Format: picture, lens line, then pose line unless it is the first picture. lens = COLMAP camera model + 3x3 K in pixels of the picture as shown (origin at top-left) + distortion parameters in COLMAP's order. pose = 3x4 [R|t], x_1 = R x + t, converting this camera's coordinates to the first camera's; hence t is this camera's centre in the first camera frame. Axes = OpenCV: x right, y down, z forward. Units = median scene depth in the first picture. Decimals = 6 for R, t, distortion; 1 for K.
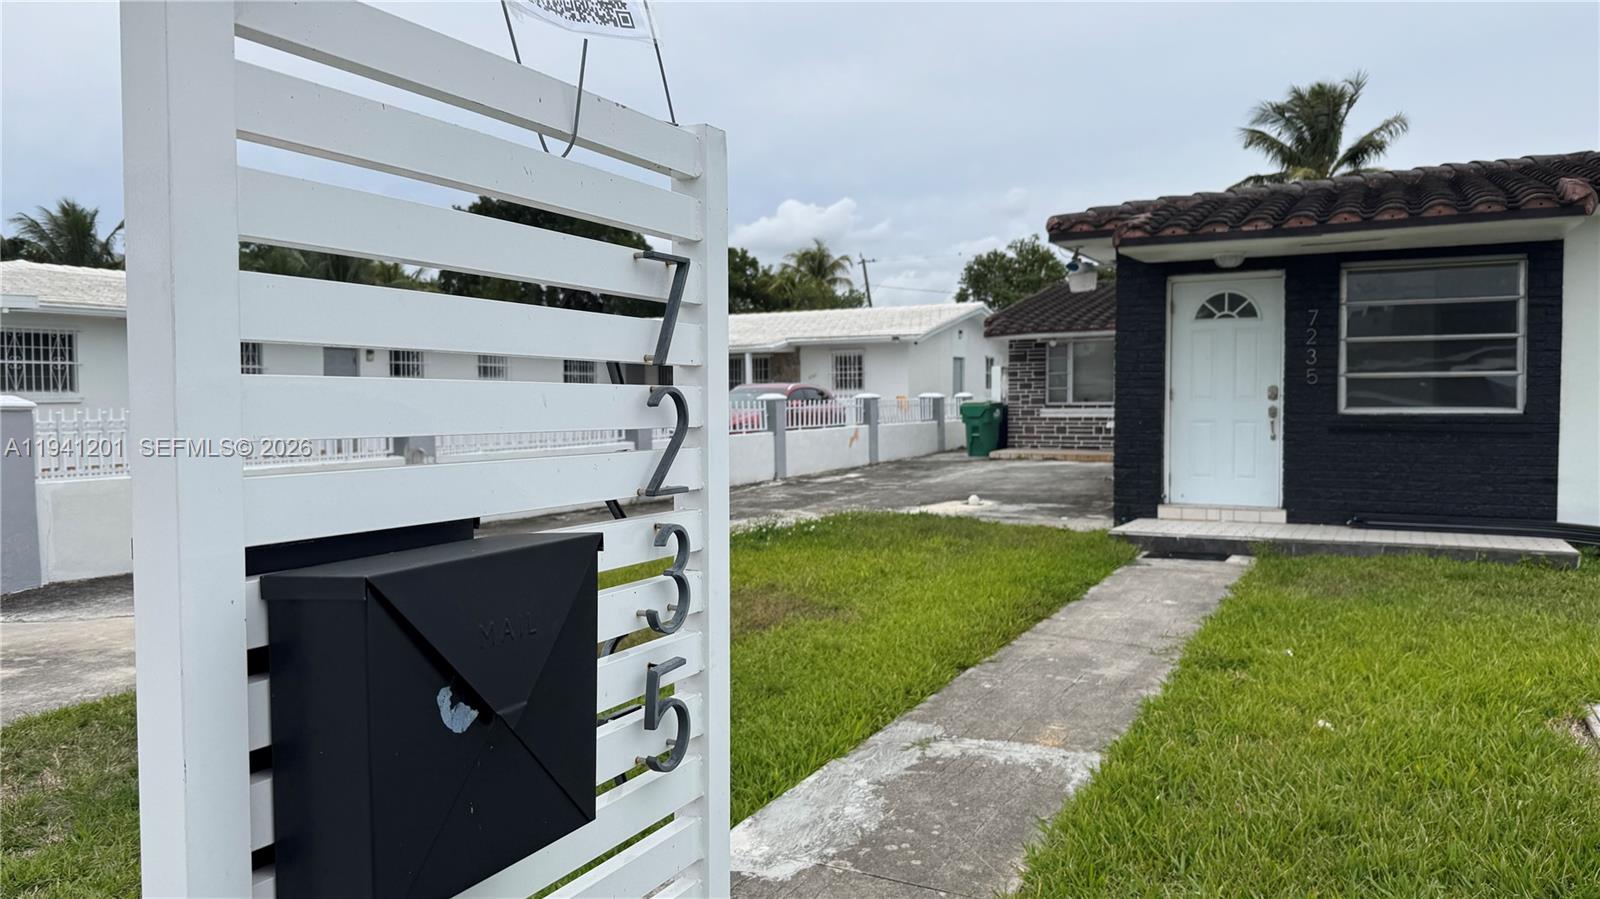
lens RADIAL K [[1116.7, 0, 816.8], [0, 1116.7, 448.5], [0, 0, 1]] dist [0.042488, -0.065673]
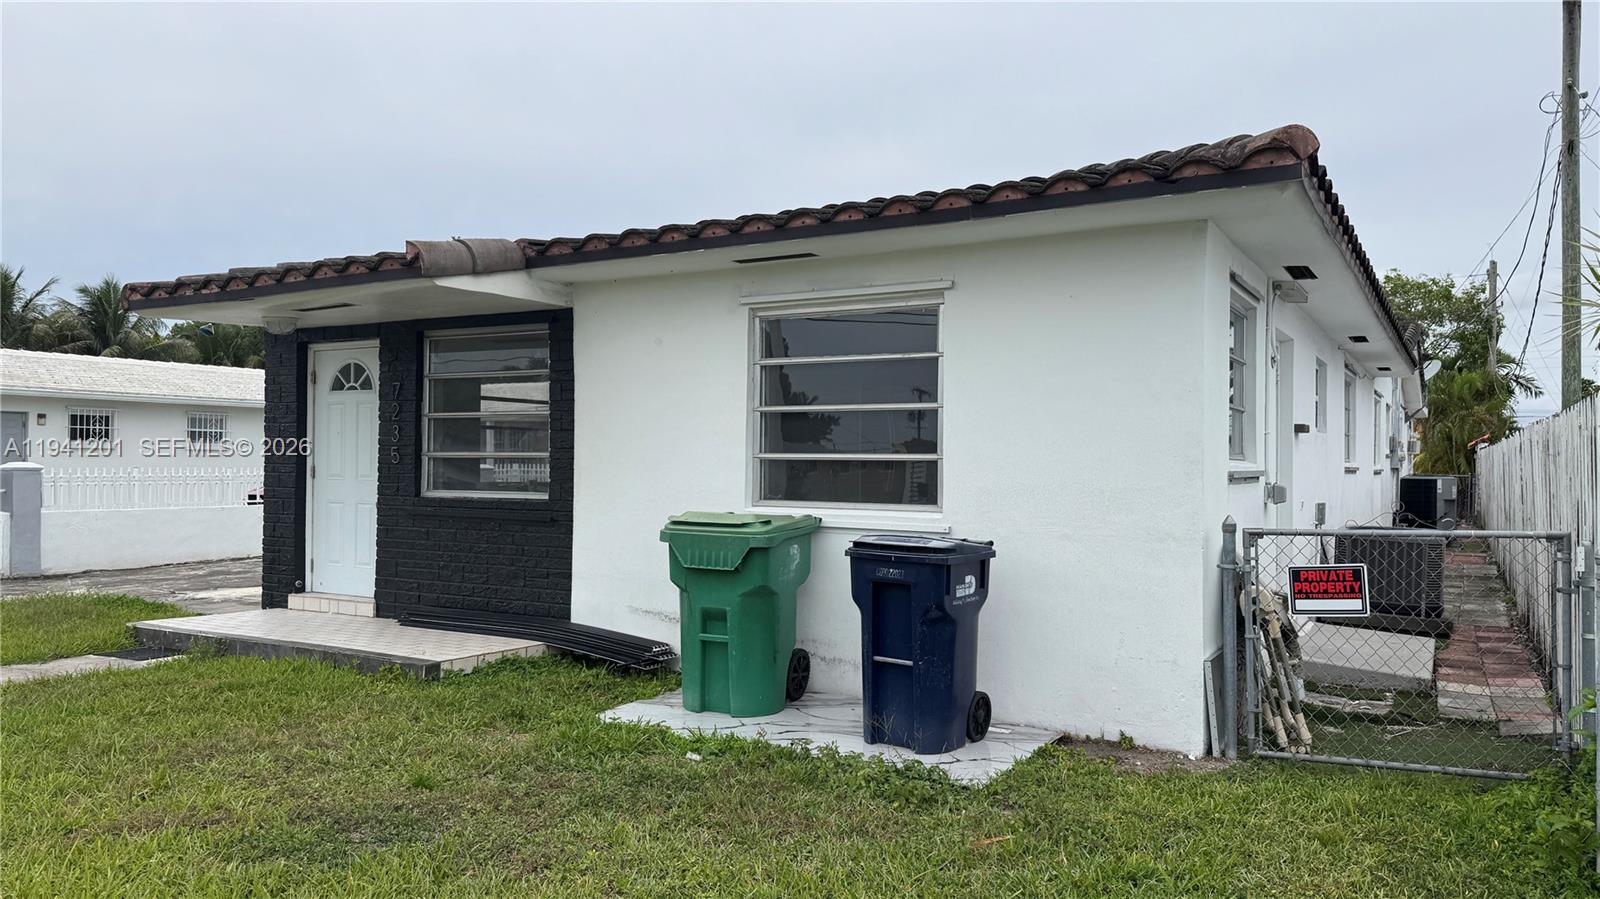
lens RADIAL K [[1116.7, 0, 825.1], [0, 1116.7, 463.9], [0, 0, 1]] dist [0.042488, -0.065673]
pose [[0.998798, 0.010999, -0.047766, 0.817475], [-0.013091, 0.998958, -0.043710, -0.021604], [0.047236, 0.044283, 0.997902, 0.106880]]
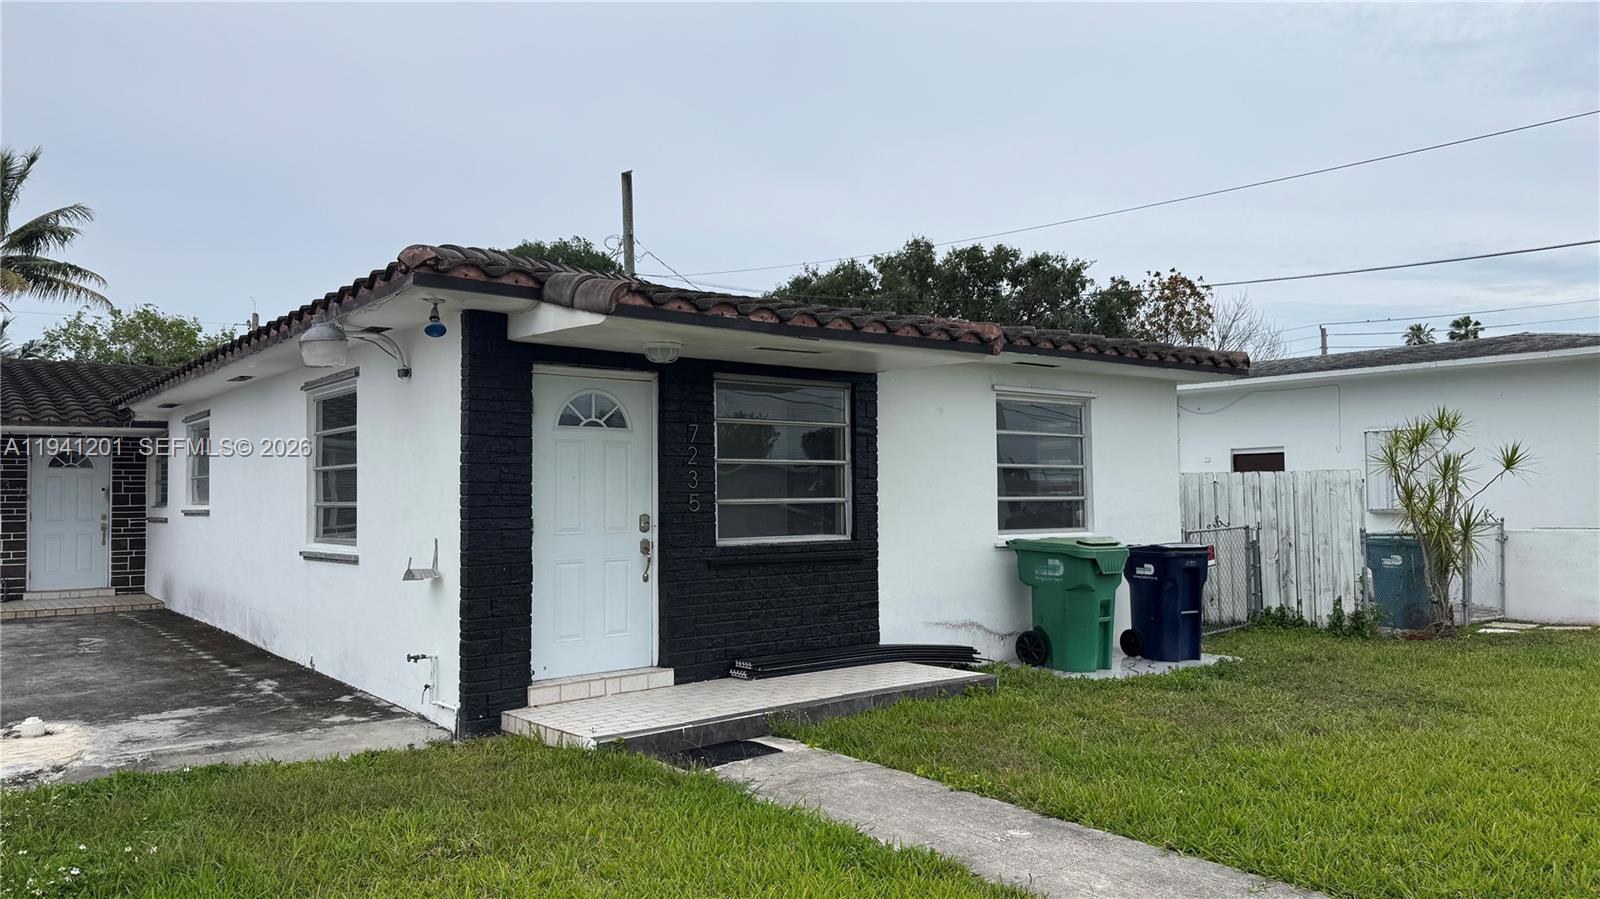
lens RADIAL K [[1116.7, 0, 810.4], [0, 1116.7, 449.7], [0, 0, 1]] dist [0.042488, -0.065673]
pose [[0.414669, 0.041619, 0.909020, -0.276960], [0.050786, 0.996338, -0.068784, -0.041197], [-0.908554, 0.074688, 0.411037, 0.566096]]
